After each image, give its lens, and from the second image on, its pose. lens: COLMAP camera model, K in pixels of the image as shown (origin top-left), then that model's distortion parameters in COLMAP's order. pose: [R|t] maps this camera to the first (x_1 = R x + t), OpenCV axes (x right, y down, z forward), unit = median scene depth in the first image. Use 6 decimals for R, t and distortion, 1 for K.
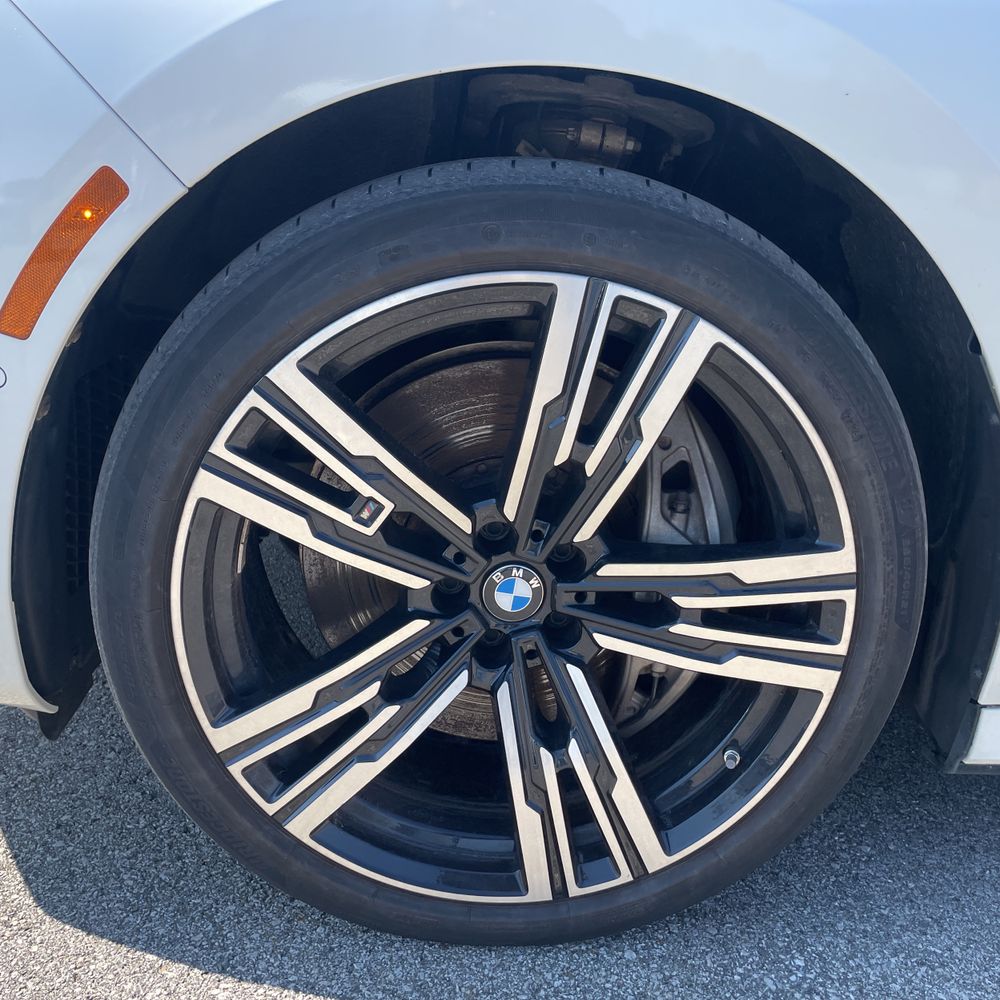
lens RADIAL K [[996.7, 0, 492.7], [0, 996.7, 492.3], [0, 0, 1]] dist [0.034554, 0.000000]
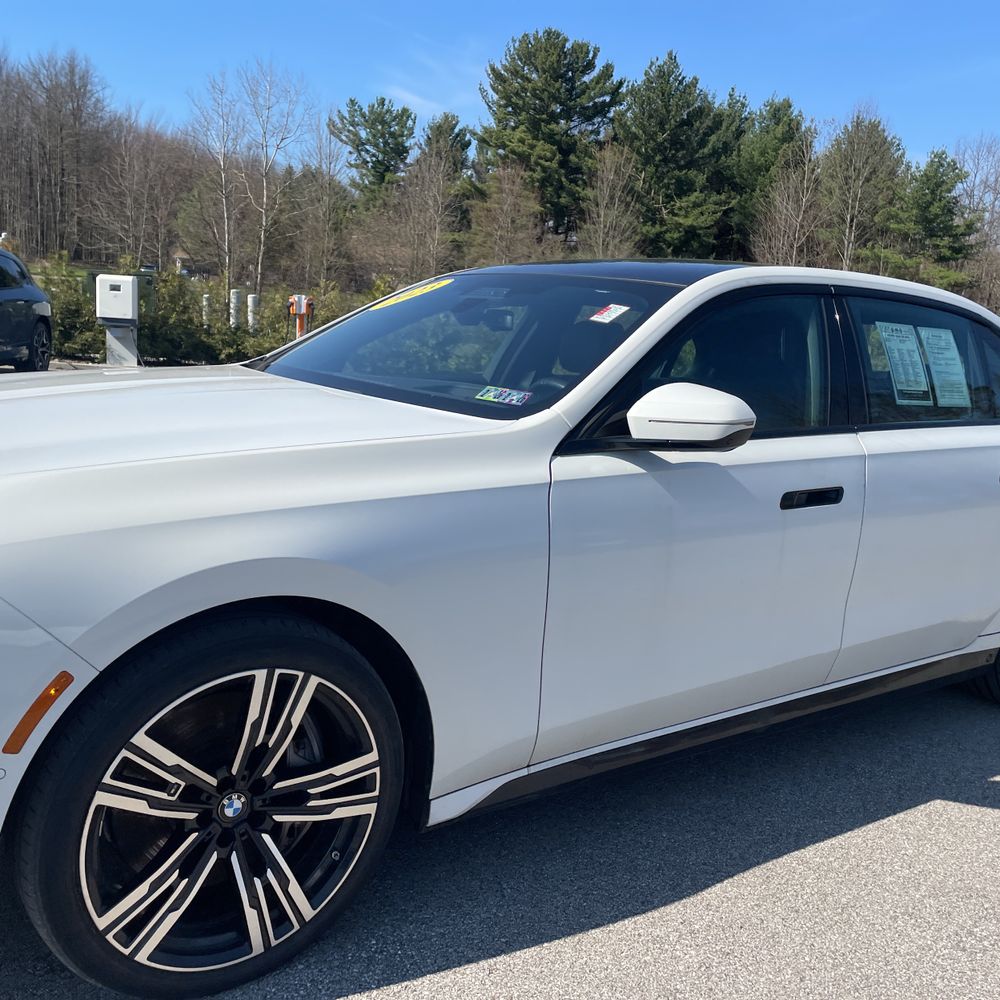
lens RADIAL K [[996.7, 0, 500.9], [0, 996.7, 482.9], [0, 0, 1]] dist [0.034554, 0.000000]
pose [[0.829023, -0.089936, 0.551935, -0.630258], [0.146039, 0.987551, -0.058436, -0.376595], [-0.539809, 0.129049, 0.831837, -1.181004]]
